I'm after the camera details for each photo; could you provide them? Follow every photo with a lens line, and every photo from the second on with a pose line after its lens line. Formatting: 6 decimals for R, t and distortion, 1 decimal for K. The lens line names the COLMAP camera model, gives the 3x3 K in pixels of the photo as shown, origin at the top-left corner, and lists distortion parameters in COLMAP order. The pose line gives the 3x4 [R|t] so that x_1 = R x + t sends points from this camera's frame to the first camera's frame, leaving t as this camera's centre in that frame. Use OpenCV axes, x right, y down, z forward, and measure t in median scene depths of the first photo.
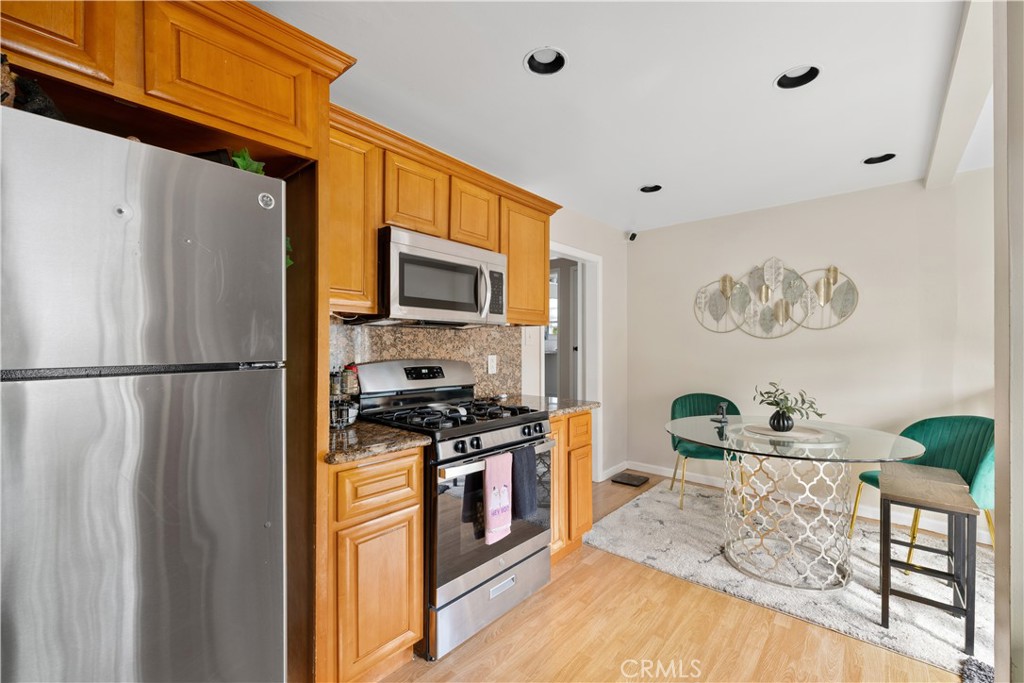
lens RADIAL K [[431.4, 0, 514.8], [0, 431.4, 343.6], [0, 0, 1]] dist [0.001633, -0.000055]
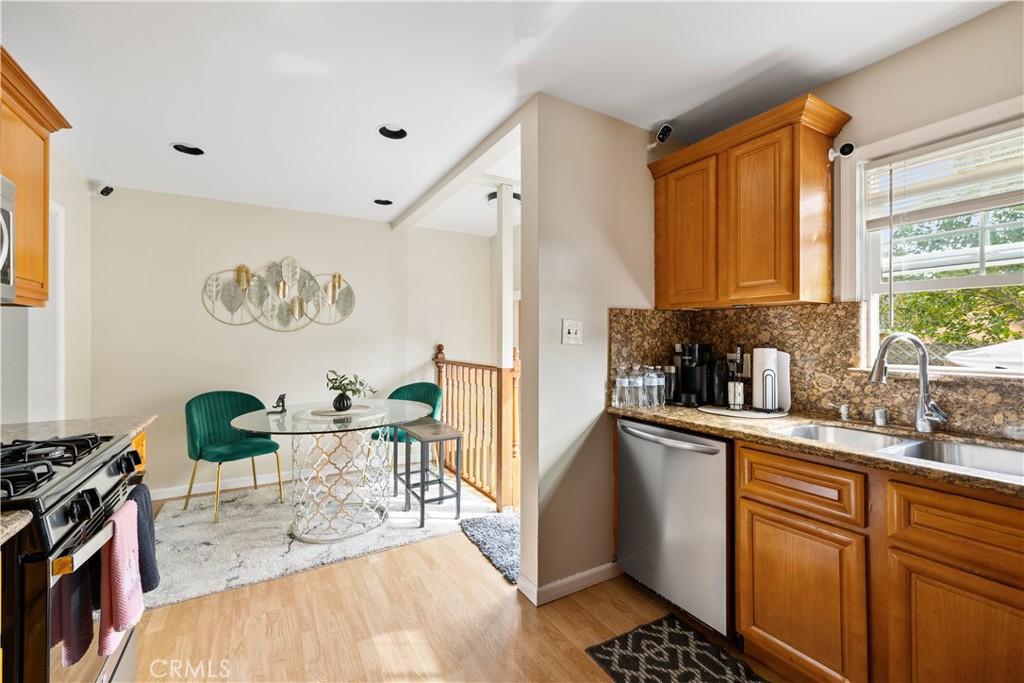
lens RADIAL K [[431.4, 0, 516.1], [0, 431.4, 338.6], [0, 0, 1]] dist [0.001633, -0.000055]
pose [[0.316717, -0.002037, 0.948518, -0.275119], [0.000116, 0.999998, 0.002108, 0.003094], [-0.948520, -0.000557, 0.316717, 0.139802]]
